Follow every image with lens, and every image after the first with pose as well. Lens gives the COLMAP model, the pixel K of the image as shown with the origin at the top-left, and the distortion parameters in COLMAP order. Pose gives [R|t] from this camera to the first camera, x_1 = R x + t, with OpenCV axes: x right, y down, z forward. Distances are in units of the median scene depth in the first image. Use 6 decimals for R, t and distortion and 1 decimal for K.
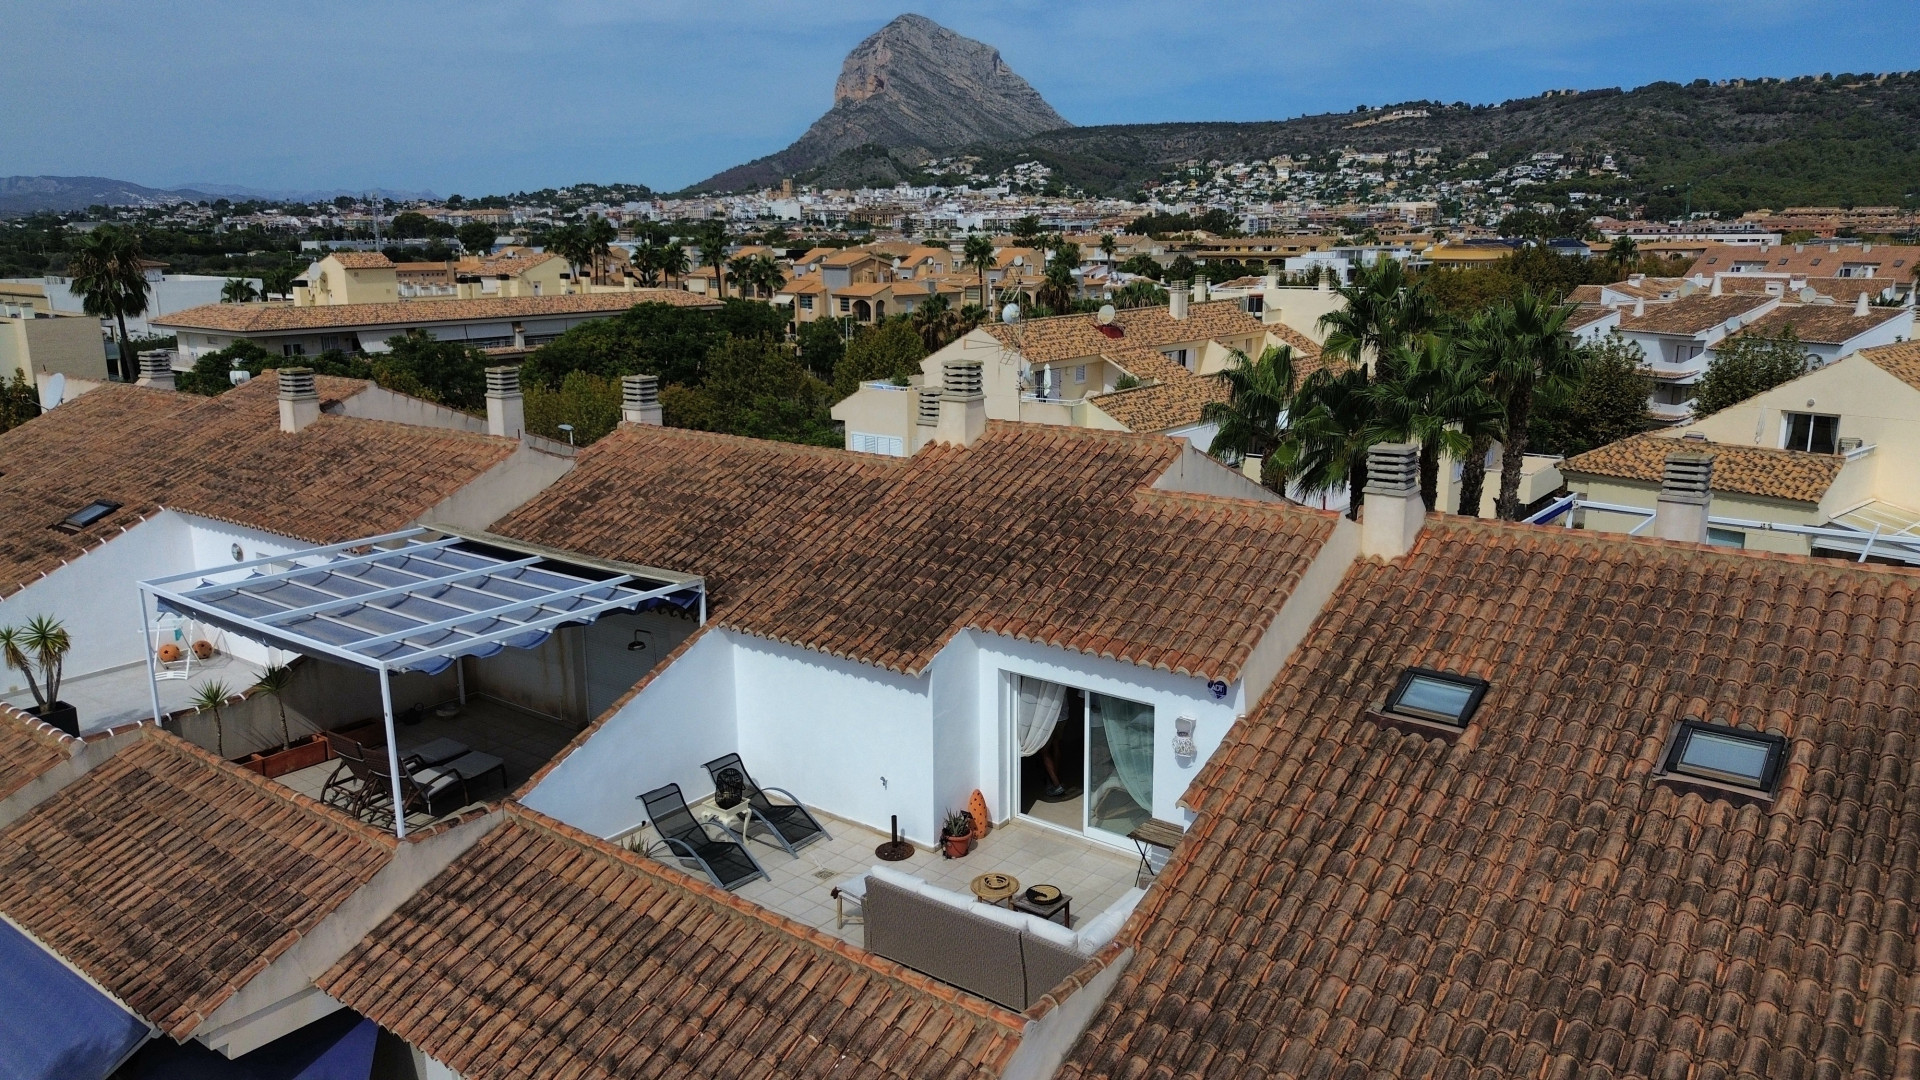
lens RADIAL K [[1349.3, 0, 971.6], [0, 1349.3, 522.7], [0, 0, 1]] dist [0.062649, -0.055667]
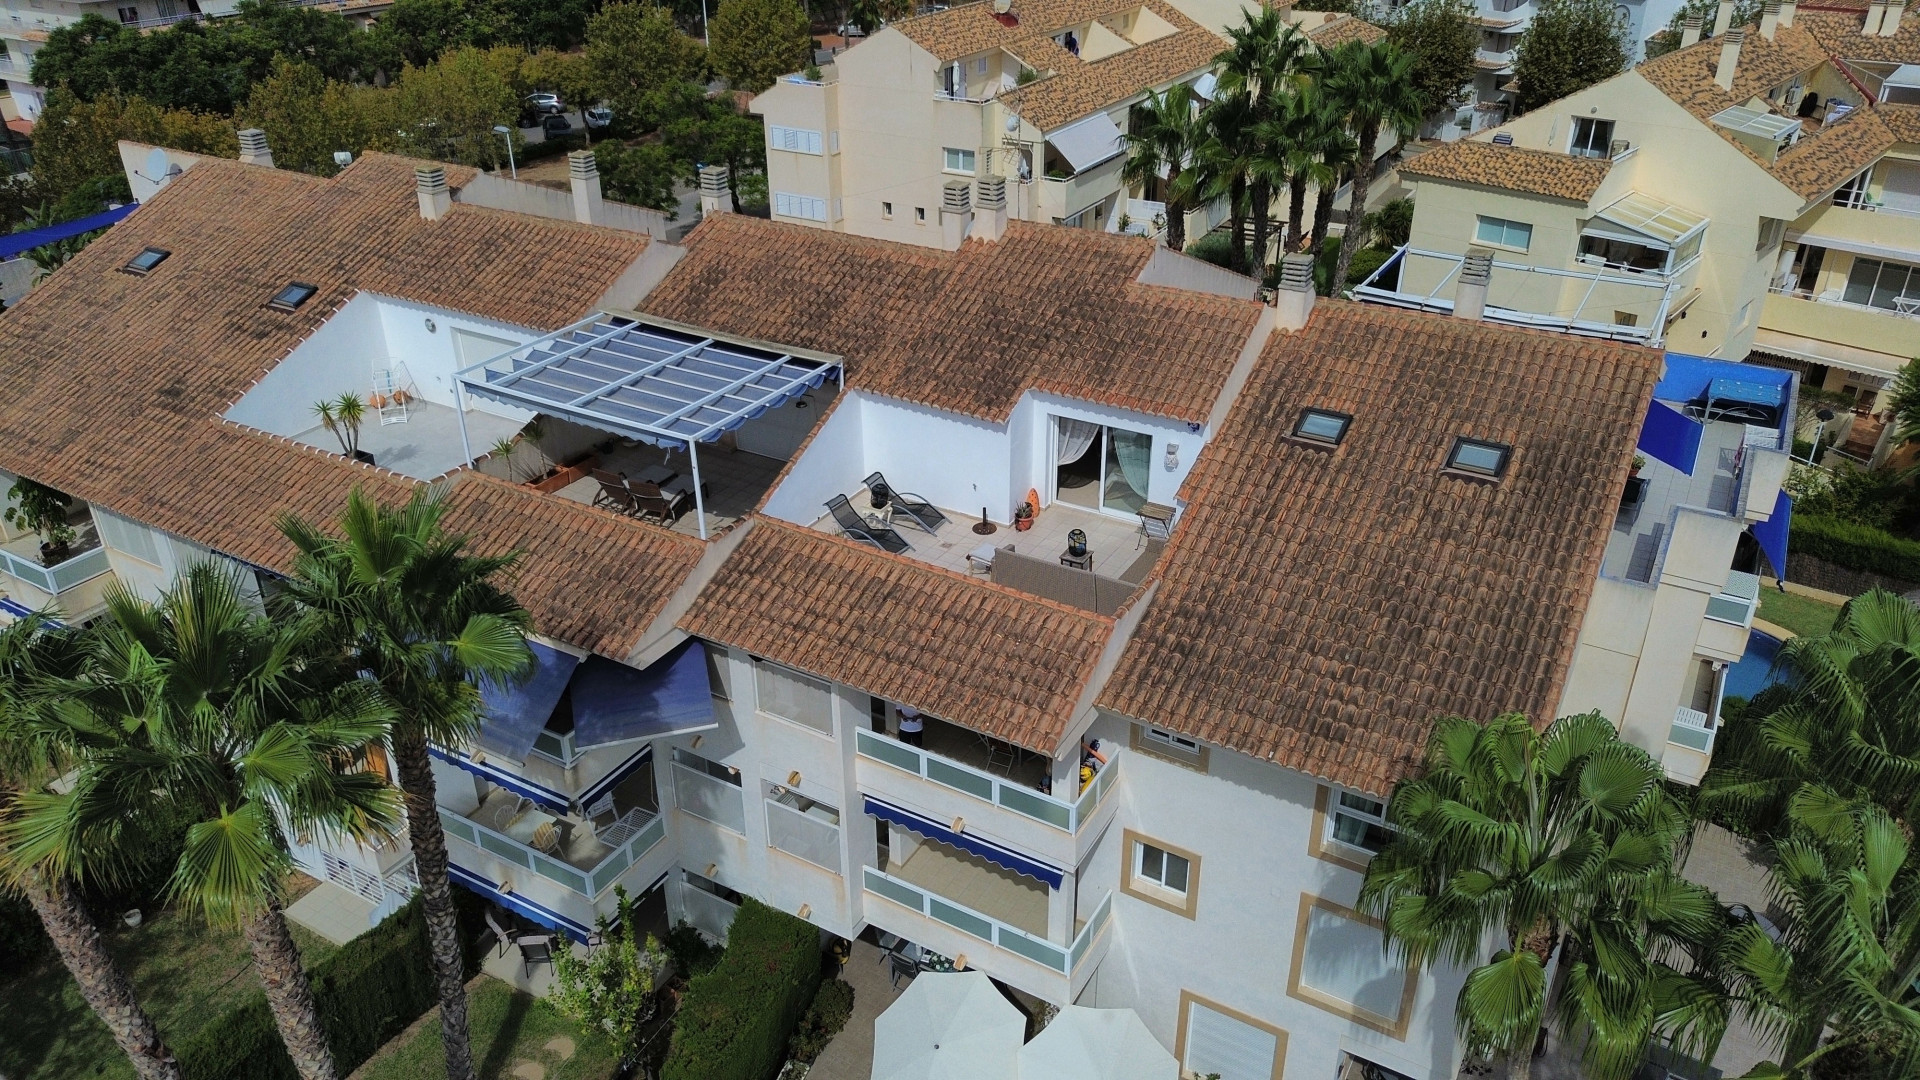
lens RADIAL K [[1349.3, 0, 958.1], [0, 1349.3, 521.7], [0, 0, 1]] dist [0.062649, -0.055667]
pose [[0.993266, -0.057650, 0.100498, -0.254704], [0.028143, 0.961488, 0.273401, -0.206170], [-0.112389, -0.268731, 0.956636, -0.532398]]
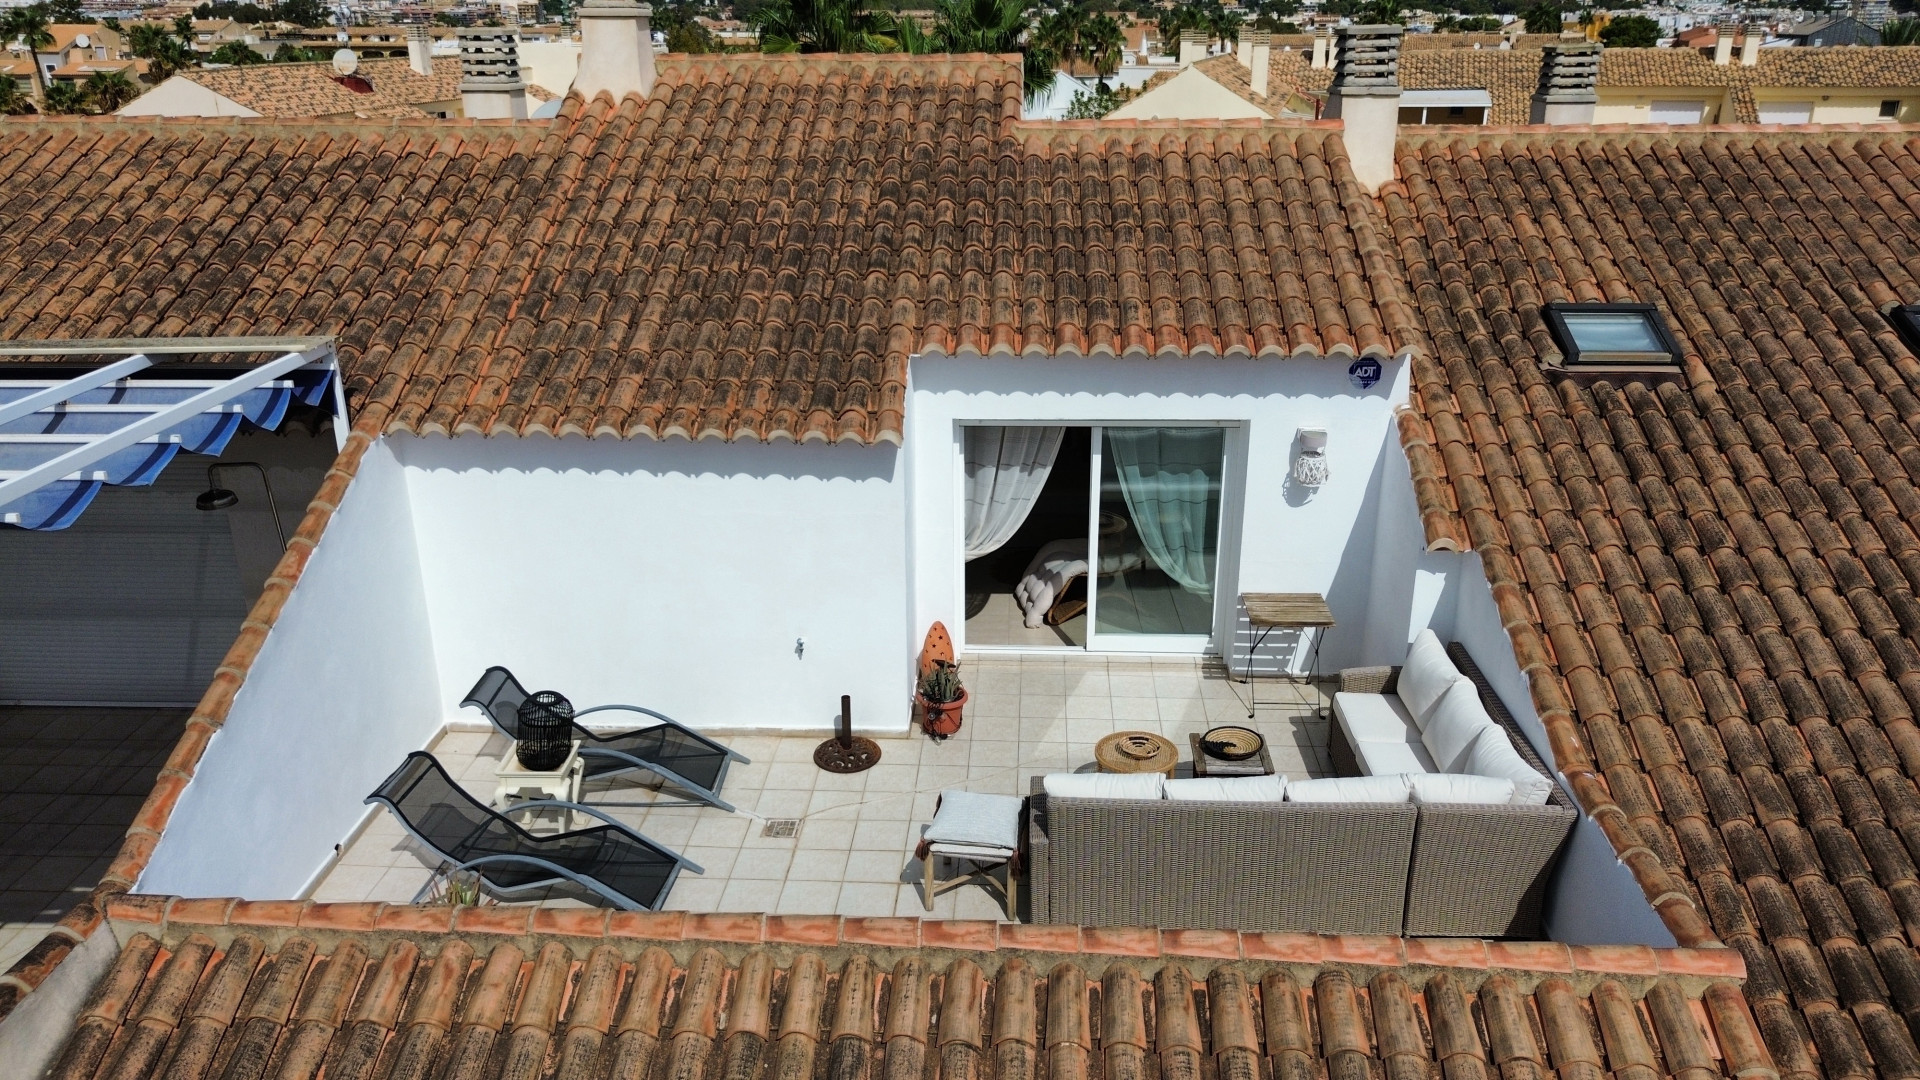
lens RADIAL K [[1349.3, 0, 940.5], [0, 1349.3, 528.4], [0, 0, 1]] dist [0.062649, -0.055667]
pose [[0.826914, -0.192536, 0.528339, -0.319390], [0.118659, 0.978146, 0.170738, 0.054868], [-0.549666, -0.078493, 0.831689, 0.516437]]
